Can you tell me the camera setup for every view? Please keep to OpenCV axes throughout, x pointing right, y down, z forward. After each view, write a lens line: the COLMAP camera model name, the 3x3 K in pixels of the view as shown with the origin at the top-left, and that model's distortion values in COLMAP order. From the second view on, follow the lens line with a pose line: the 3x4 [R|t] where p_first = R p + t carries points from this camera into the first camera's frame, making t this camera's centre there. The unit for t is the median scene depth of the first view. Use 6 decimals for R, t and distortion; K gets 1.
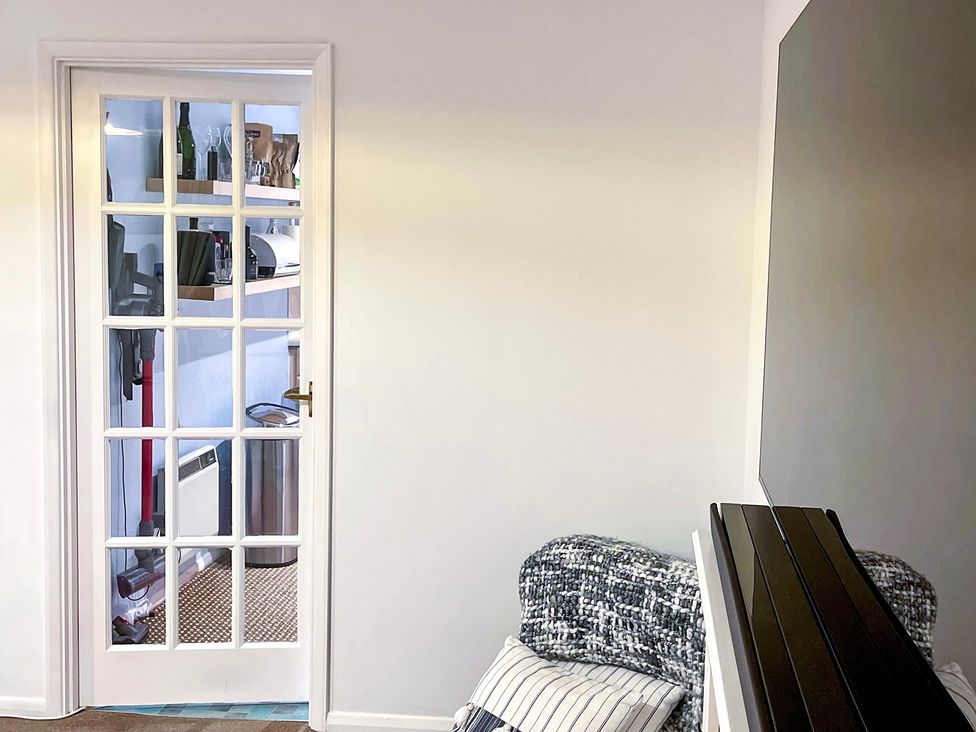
lens RADIAL K [[1002.3, 0, 488.0], [0, 1002.3, 366.0], [0, 0, 1]] dist [0.079200, -0.103130]
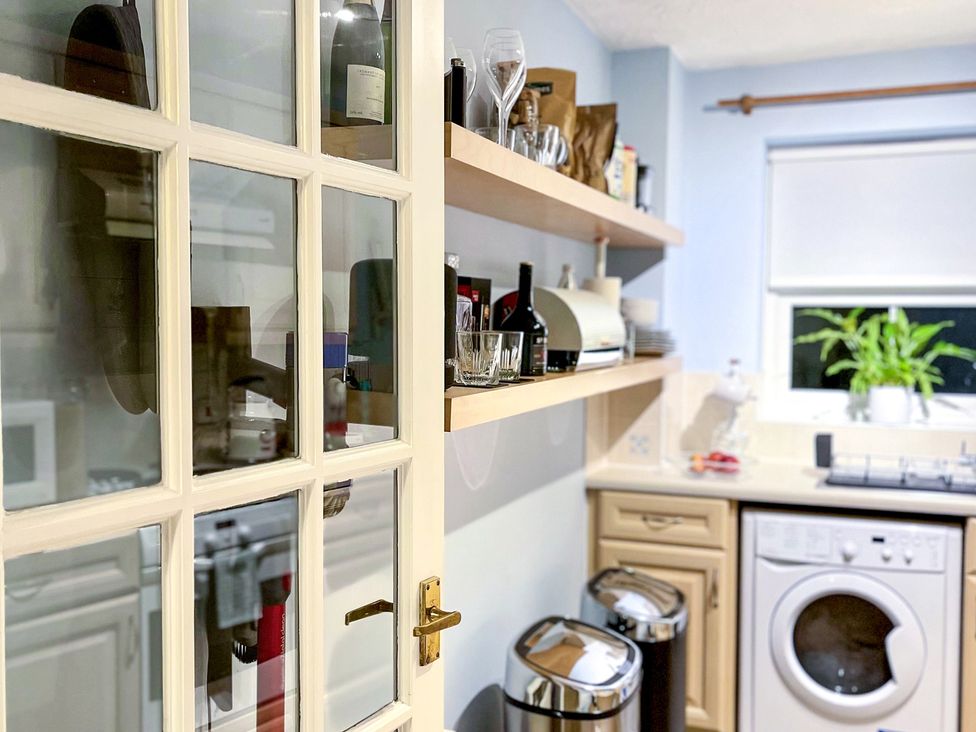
lens RADIAL K [[1002.3, 0, 488.0], [0, 1002.3, 366.0], [0, 0, 1]] dist [0.079200, -0.103130]
pose [[0.969777, -0.010403, -0.243769, -0.138631], [-0.013497, 0.995274, -0.096169, -0.044405], [0.243618, 0.096552, 0.965053, 0.530858]]
